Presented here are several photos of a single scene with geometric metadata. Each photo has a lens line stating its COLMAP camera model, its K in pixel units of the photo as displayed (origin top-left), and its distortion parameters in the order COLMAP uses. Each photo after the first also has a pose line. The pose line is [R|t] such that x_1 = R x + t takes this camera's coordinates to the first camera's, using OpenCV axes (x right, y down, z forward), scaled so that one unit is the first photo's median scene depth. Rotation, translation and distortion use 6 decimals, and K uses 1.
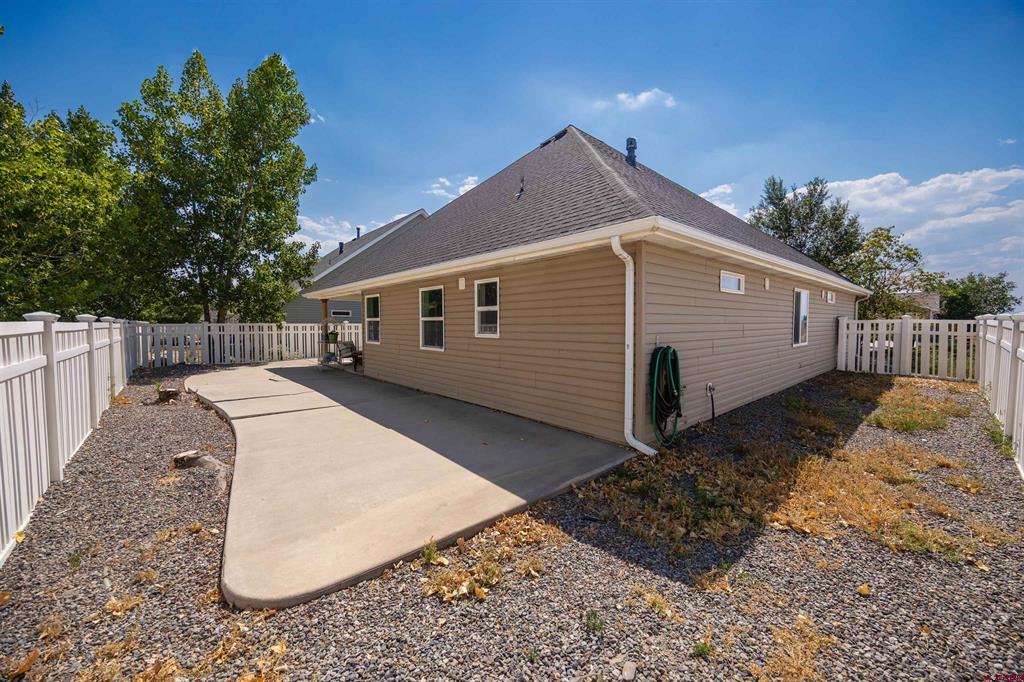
lens RADIAL K [[385.7, 0, 510.0], [0, 385.7, 338.0], [0, 0, 1]] dist [-0.002966, -0.000066]
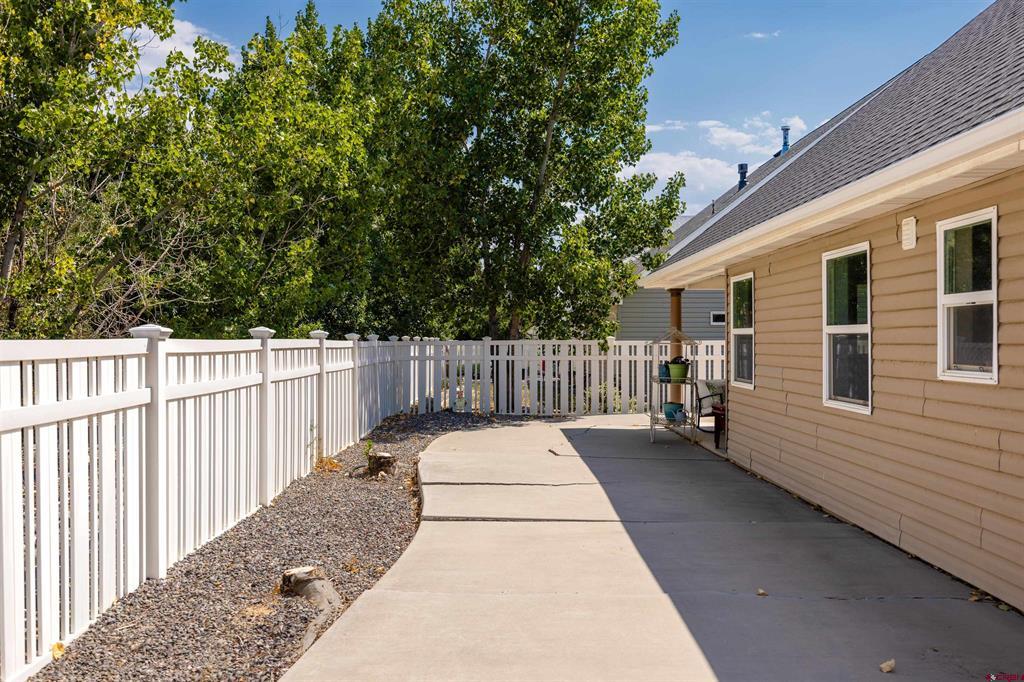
lens RADIAL K [[877.3, 0, 510.3], [0, 877.3, 336.1], [0, 0, 1]] dist [0.004037, 0.005501]
pose [[0.753388, -0.002765, -0.657570, 0.091498], [-0.024817, 0.999159, -0.032634, -0.003848], [0.657107, 0.040905, 0.752686, 0.078977]]
